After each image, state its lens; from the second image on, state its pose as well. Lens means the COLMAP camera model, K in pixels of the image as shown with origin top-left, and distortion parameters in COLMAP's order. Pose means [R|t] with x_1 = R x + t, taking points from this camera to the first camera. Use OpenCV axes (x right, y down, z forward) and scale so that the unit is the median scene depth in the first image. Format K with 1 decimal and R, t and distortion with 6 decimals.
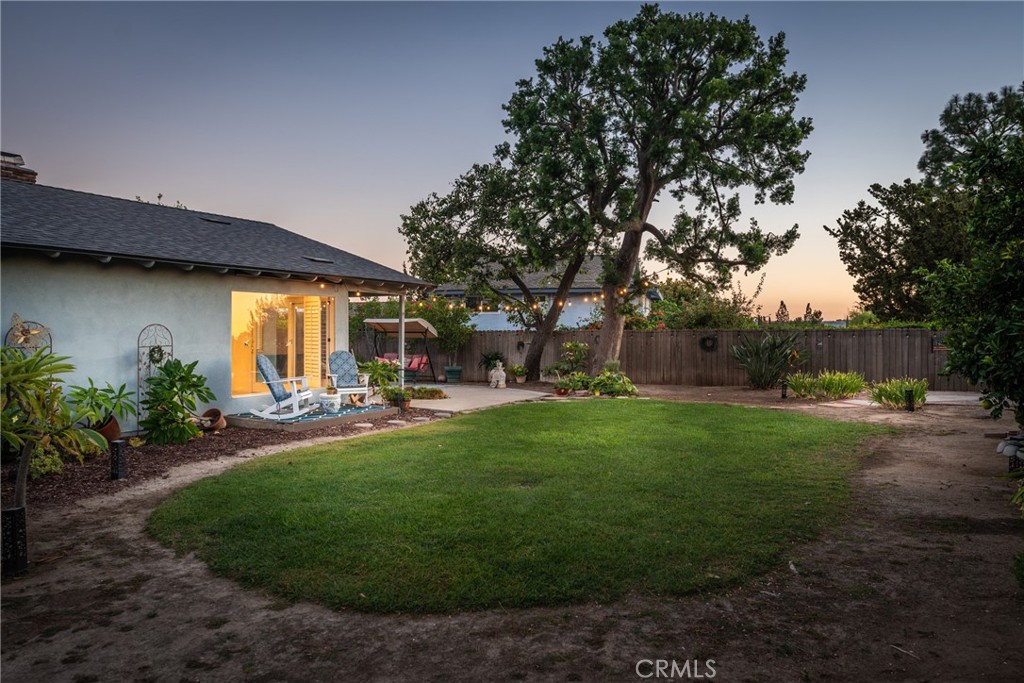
lens RADIAL K [[696.1, 0, 512.0], [0, 696.1, 341.5], [0, 0, 1]] dist [0.003414, 0.005069]
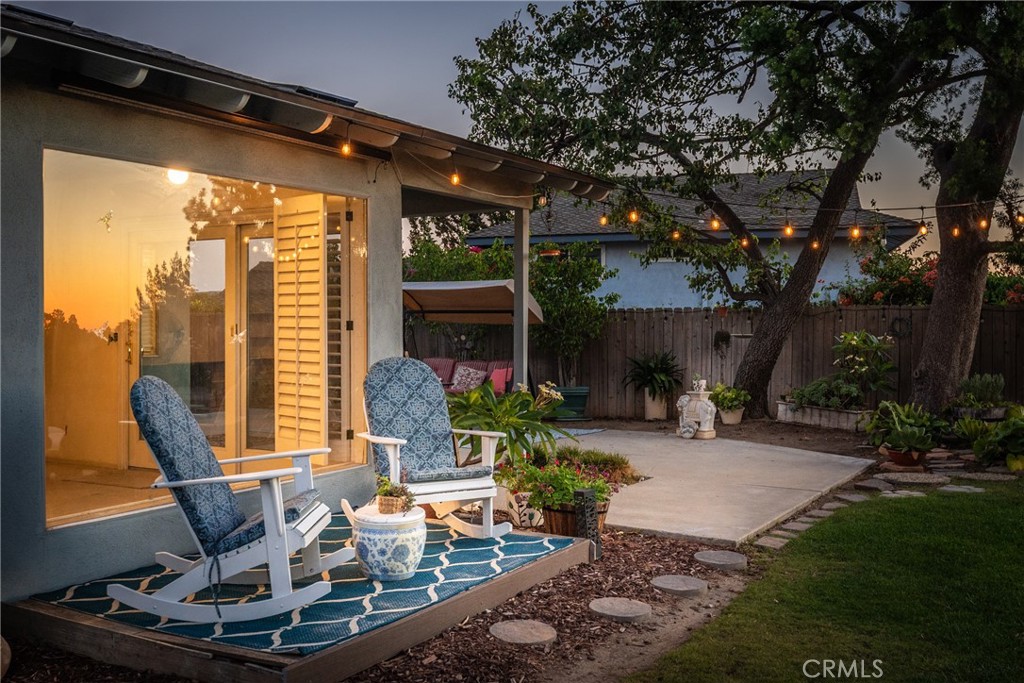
lens RADIAL K [[1005.0, 0, 501.8], [0, 1005.0, 339.7], [0, 0, 1]] dist [0.003563, 0.005669]
pose [[0.999896, -0.003662, -0.013943, -0.130948], [0.003718, 0.999985, 0.004012, 0.002134], [0.013928, -0.004063, 0.999895, 0.367673]]
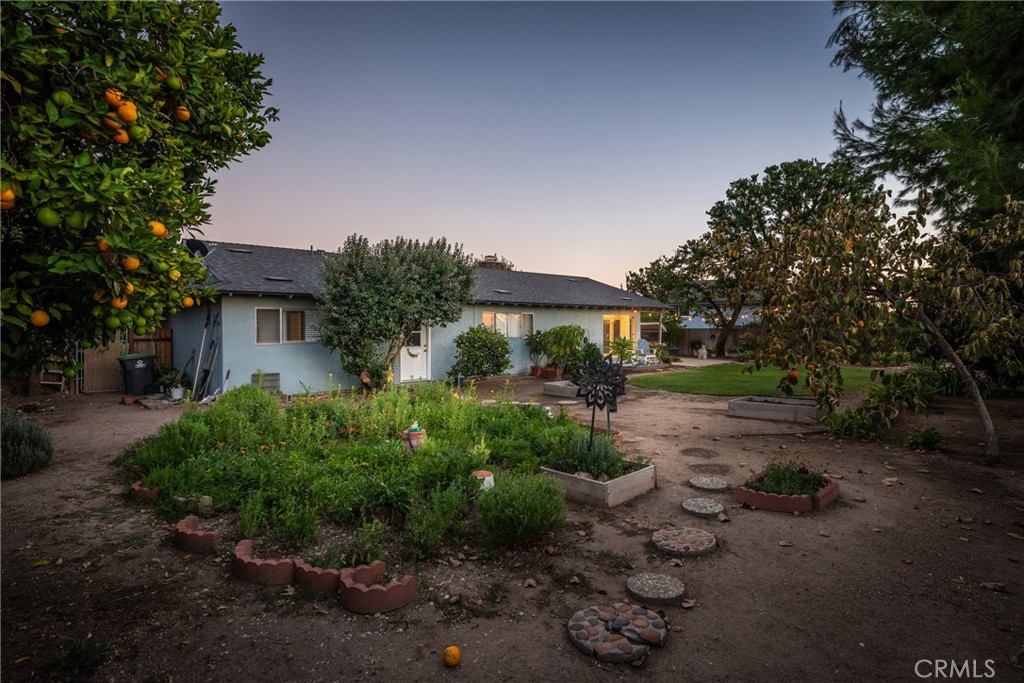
lens RADIAL K [[567.6, 0, 489.5], [0, 567.6, 330.8], [0, 0, 1]] dist [-0.000550, -0.000177]
pose [[0.955800, 0.001400, -0.294016, -0.118893], [-0.001961, 0.999997, -0.001614, -0.006511], [0.294013, 0.002119, 0.955799, -0.645855]]
